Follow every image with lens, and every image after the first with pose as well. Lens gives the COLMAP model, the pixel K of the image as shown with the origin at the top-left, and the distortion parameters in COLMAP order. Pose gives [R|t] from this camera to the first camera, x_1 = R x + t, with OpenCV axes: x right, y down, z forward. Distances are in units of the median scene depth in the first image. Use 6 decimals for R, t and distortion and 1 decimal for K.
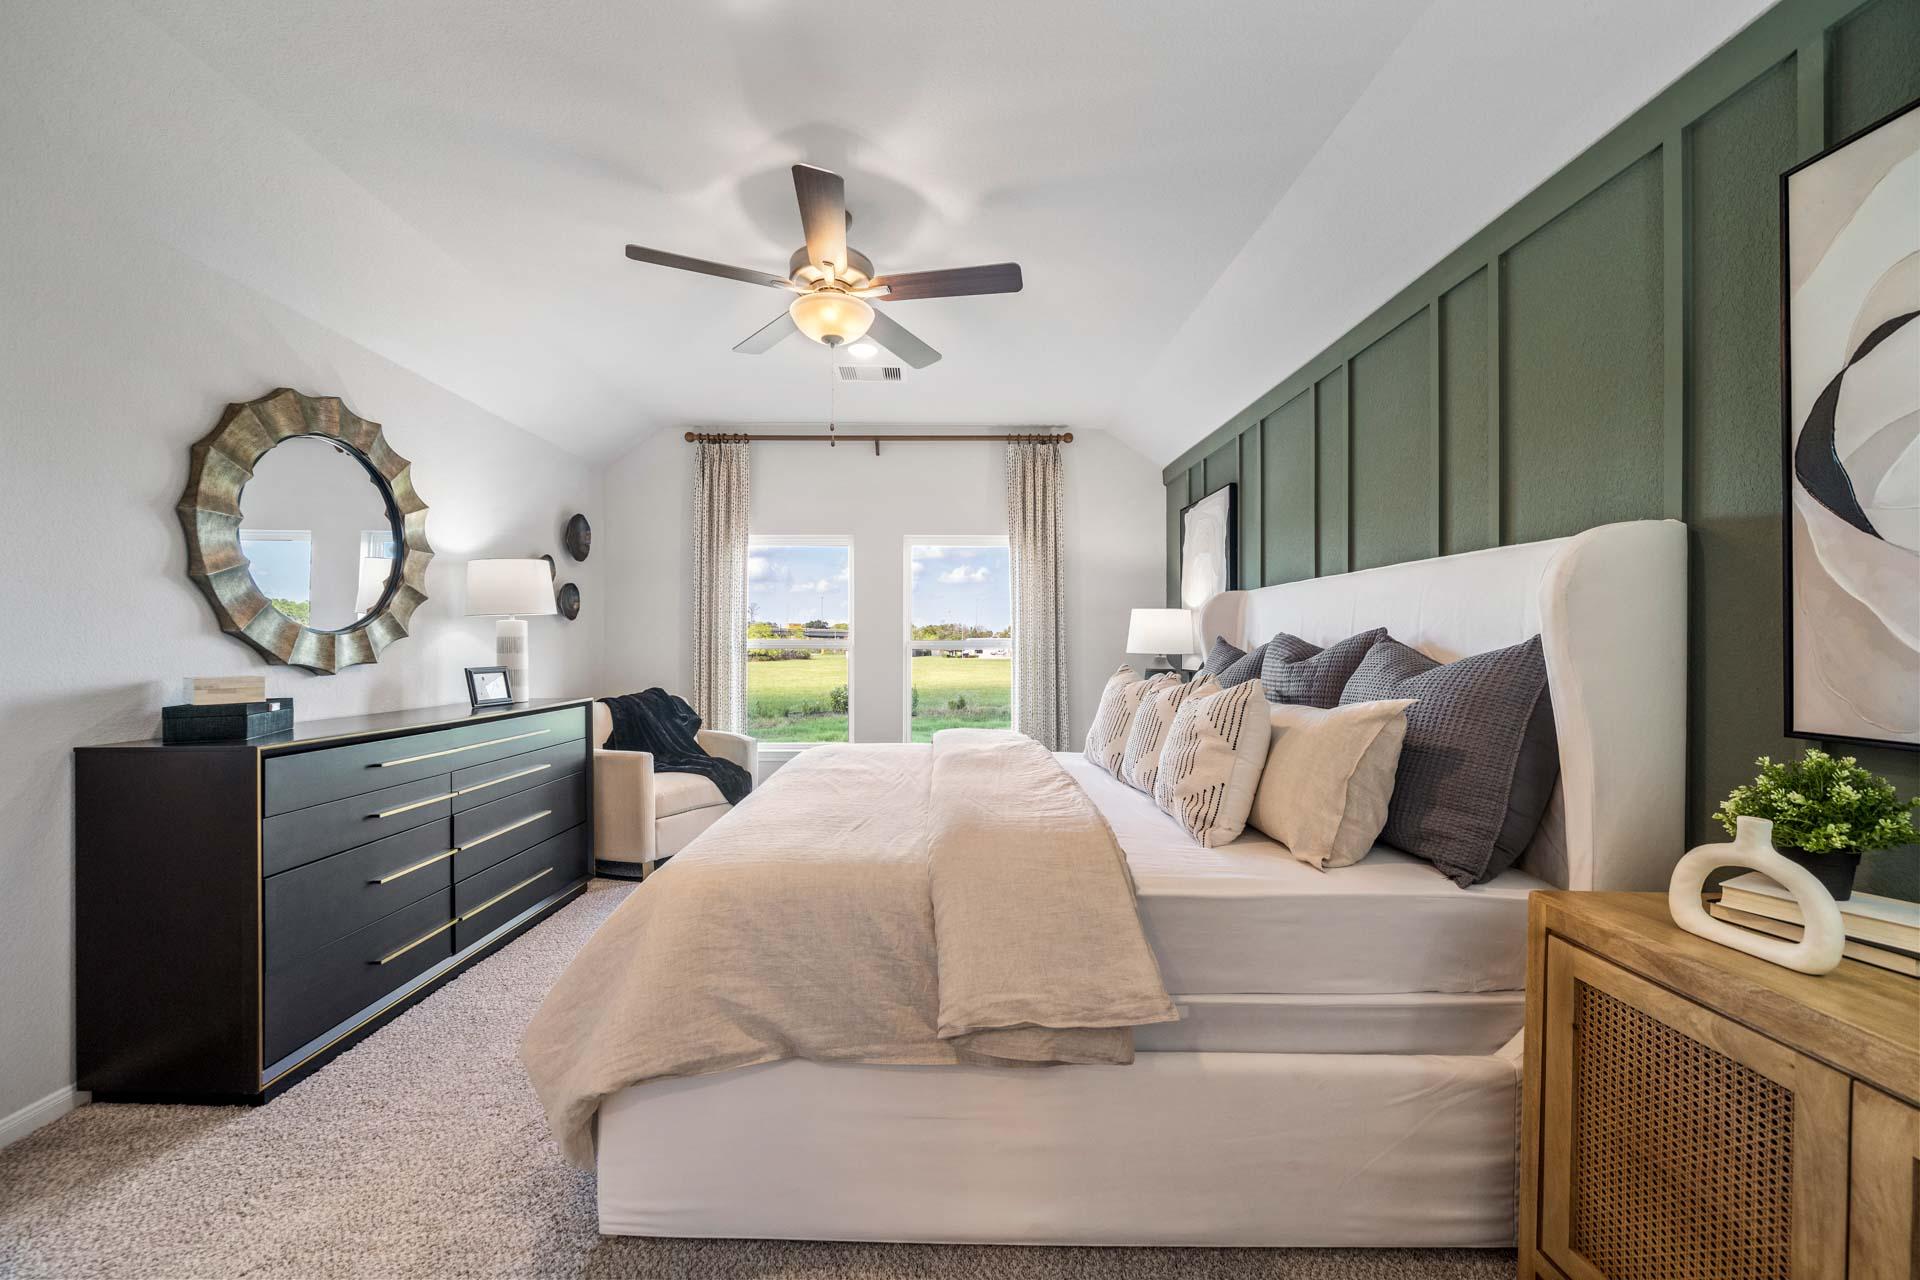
lens RADIAL K [[728.4, 0, 956.1], [0, 728.4, 644.7], [0, 0, 1]] dist [-0.000523, 0.000636]
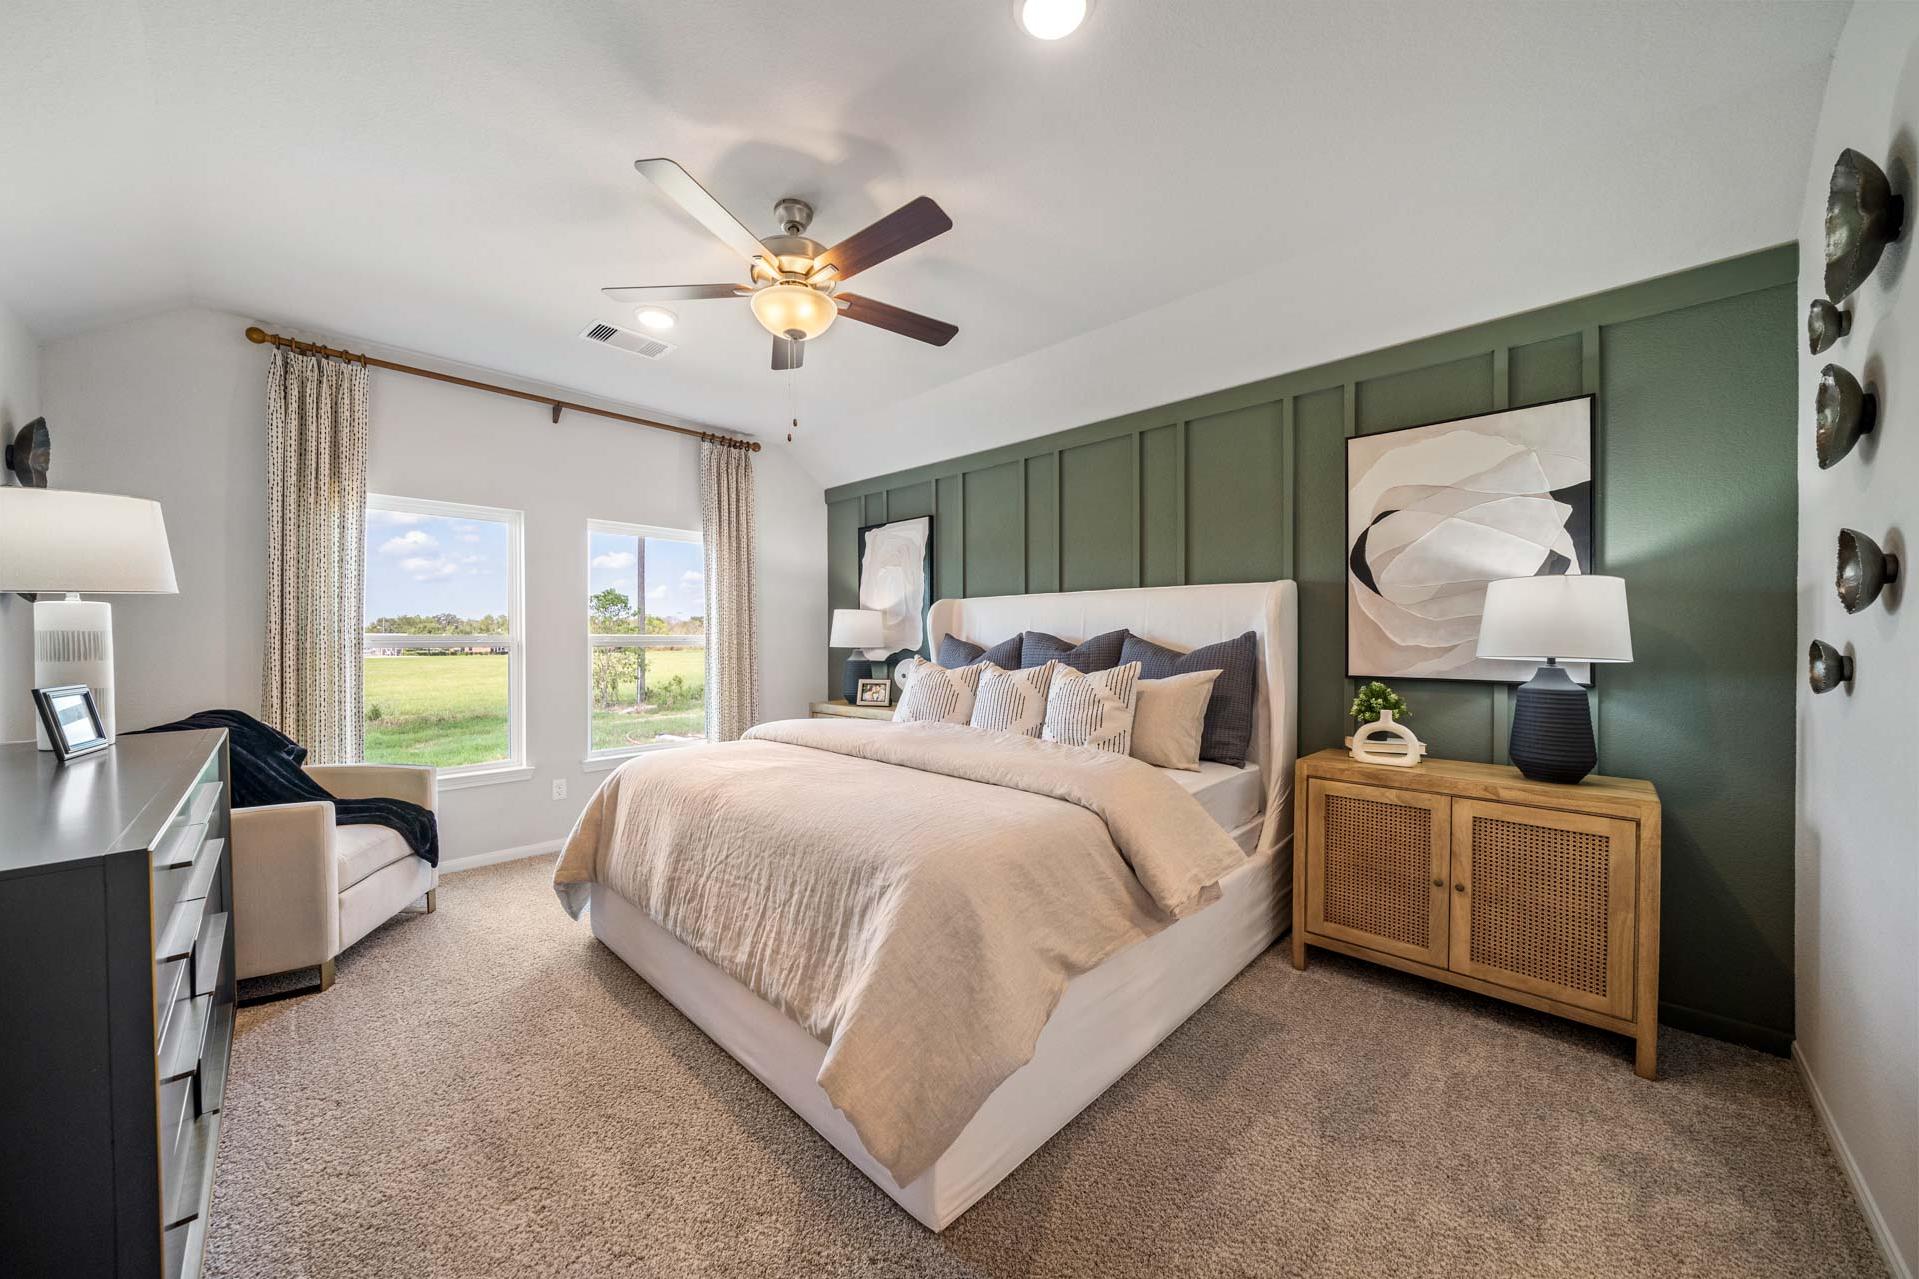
lens RADIAL K [[666.0, 0, 959.8], [0, 666.0, 641.1], [0, 0, 1]] dist [-0.003068, -0.000031]
pose [[0.701223, -0.005207, 0.712923, -0.453160], [0.004220, 0.999986, 0.003152, -0.001322], [-0.712929, 0.000798, 0.701235, 0.138672]]
